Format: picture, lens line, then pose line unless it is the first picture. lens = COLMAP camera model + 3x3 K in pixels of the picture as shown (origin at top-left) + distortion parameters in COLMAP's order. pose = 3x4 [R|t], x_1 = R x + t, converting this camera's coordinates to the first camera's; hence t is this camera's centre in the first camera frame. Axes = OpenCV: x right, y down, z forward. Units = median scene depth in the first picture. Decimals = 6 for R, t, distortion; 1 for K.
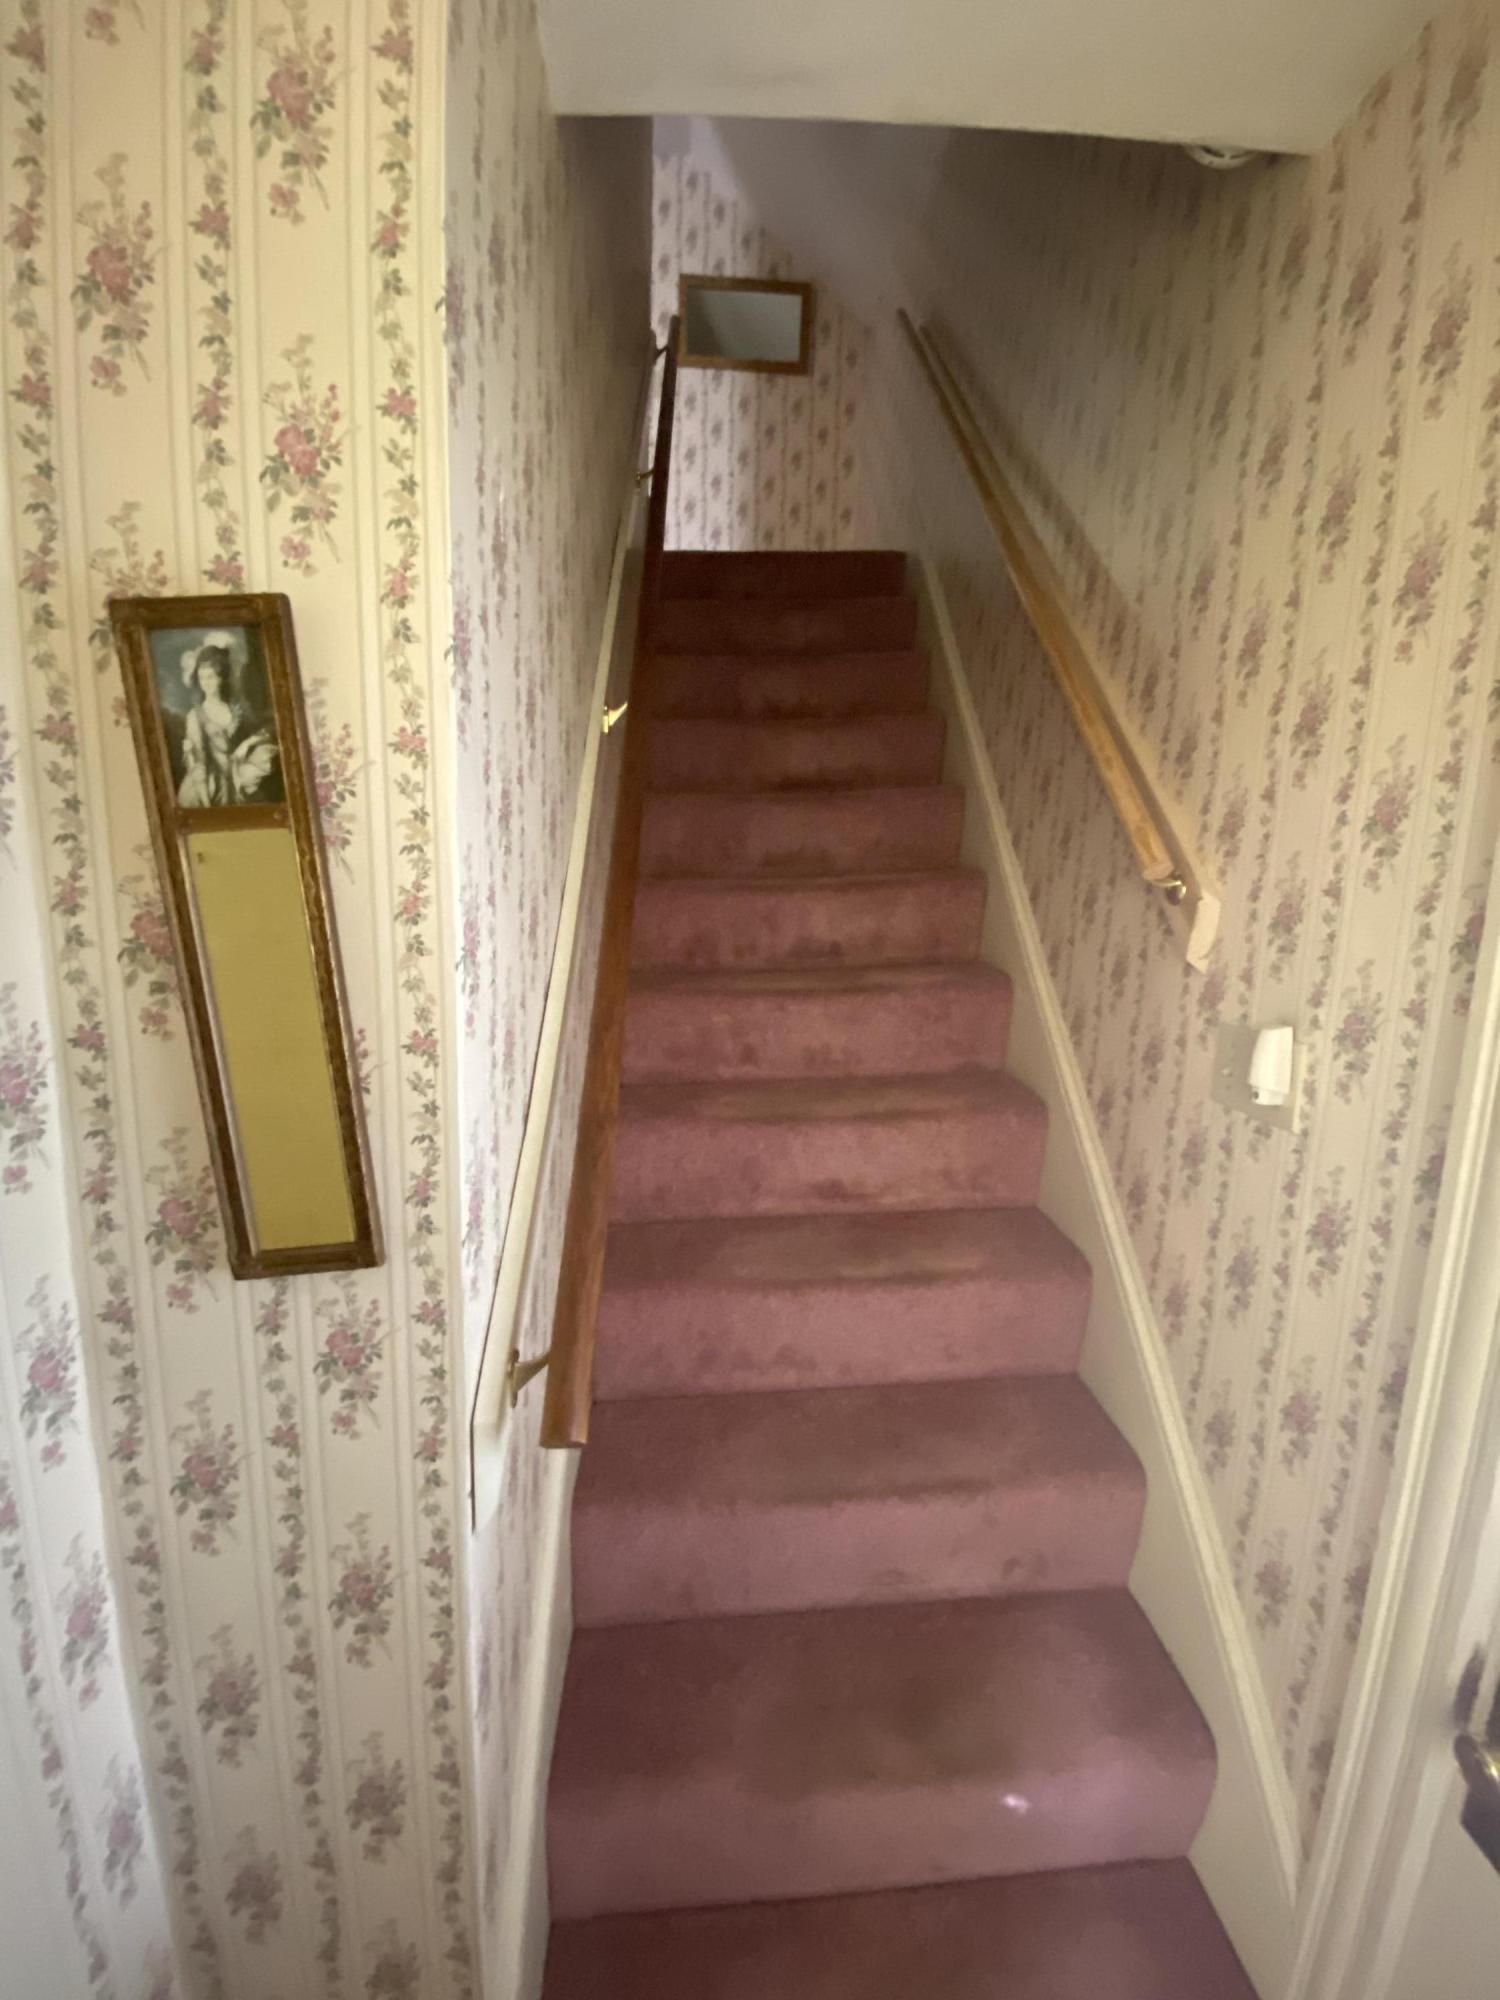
lens RADIAL K [[821.1, 0, 724.2], [0, 821.1, 1000.2], [0, 0, 1]] dist [0.021387, -0.022579]
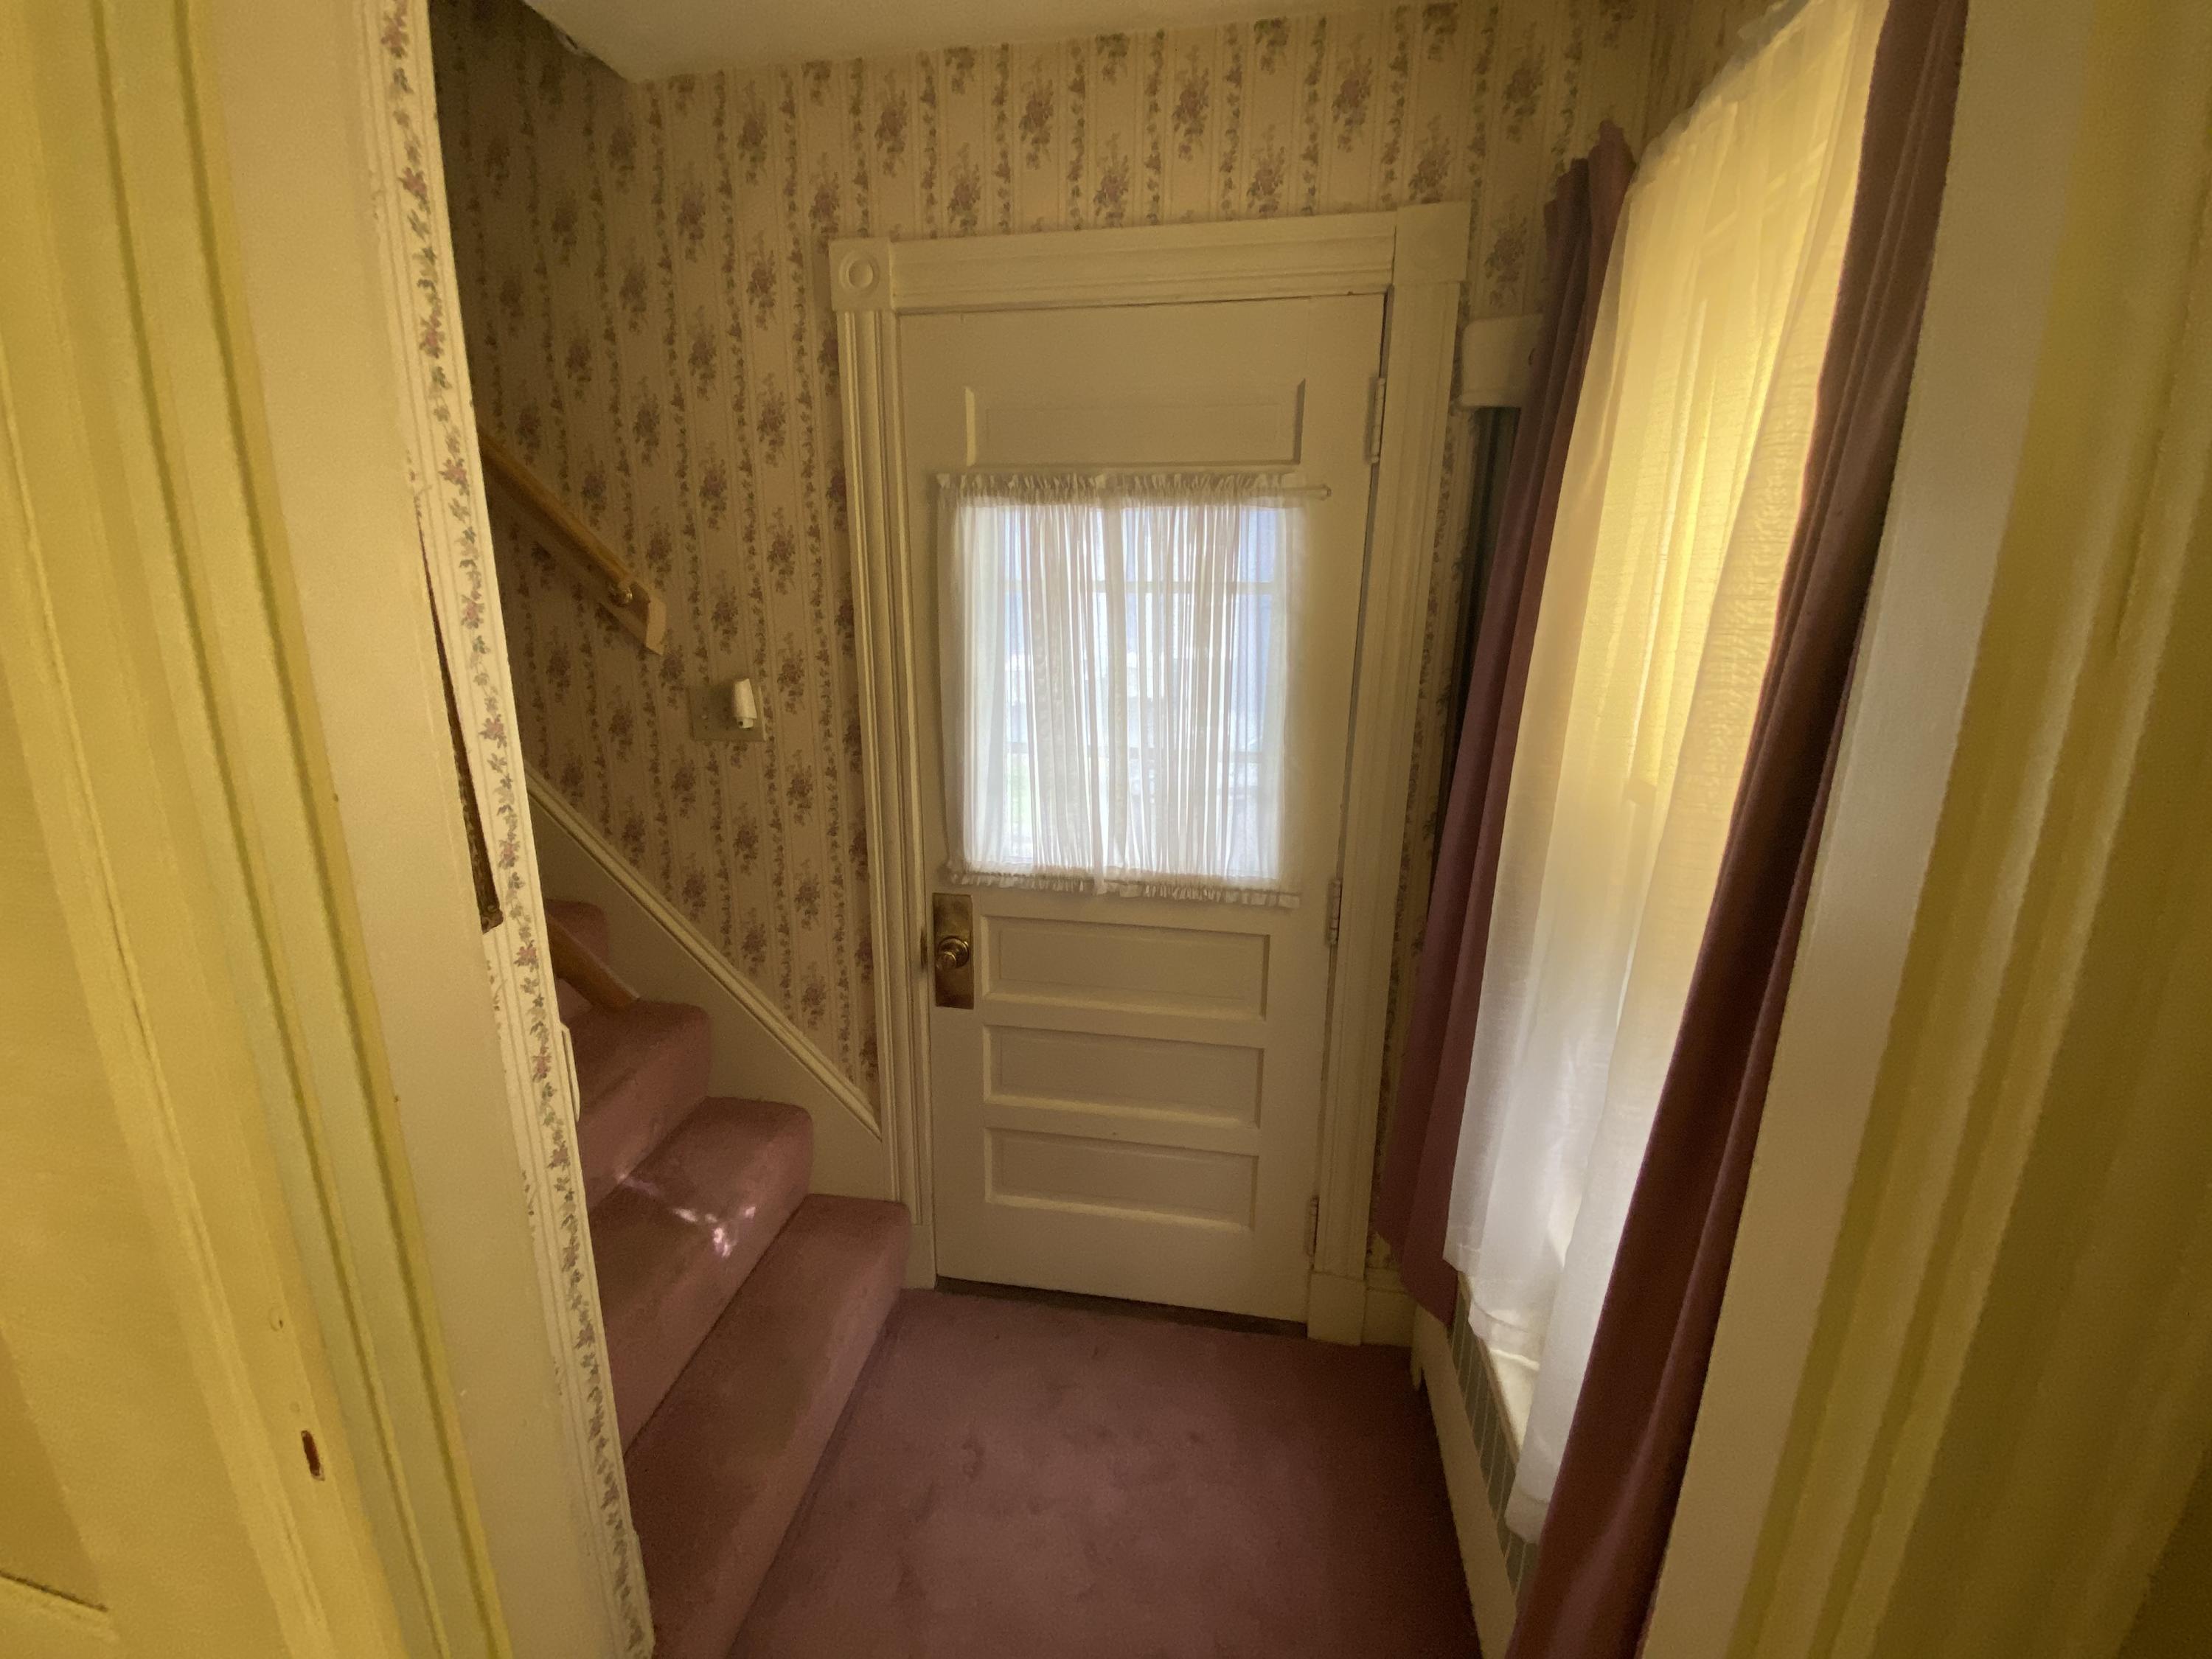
lens RADIAL K [[908.1, 0, 1102.5], [0, 908.1, 832.4], [0, 0, 1]] dist [0.021387, -0.022579]
pose [[0.220908, -0.257018, 0.940819, -0.952400], [0.144226, 0.962655, 0.229118, 0.013015], [-0.964572, 0.085076, 0.249727, -0.118660]]
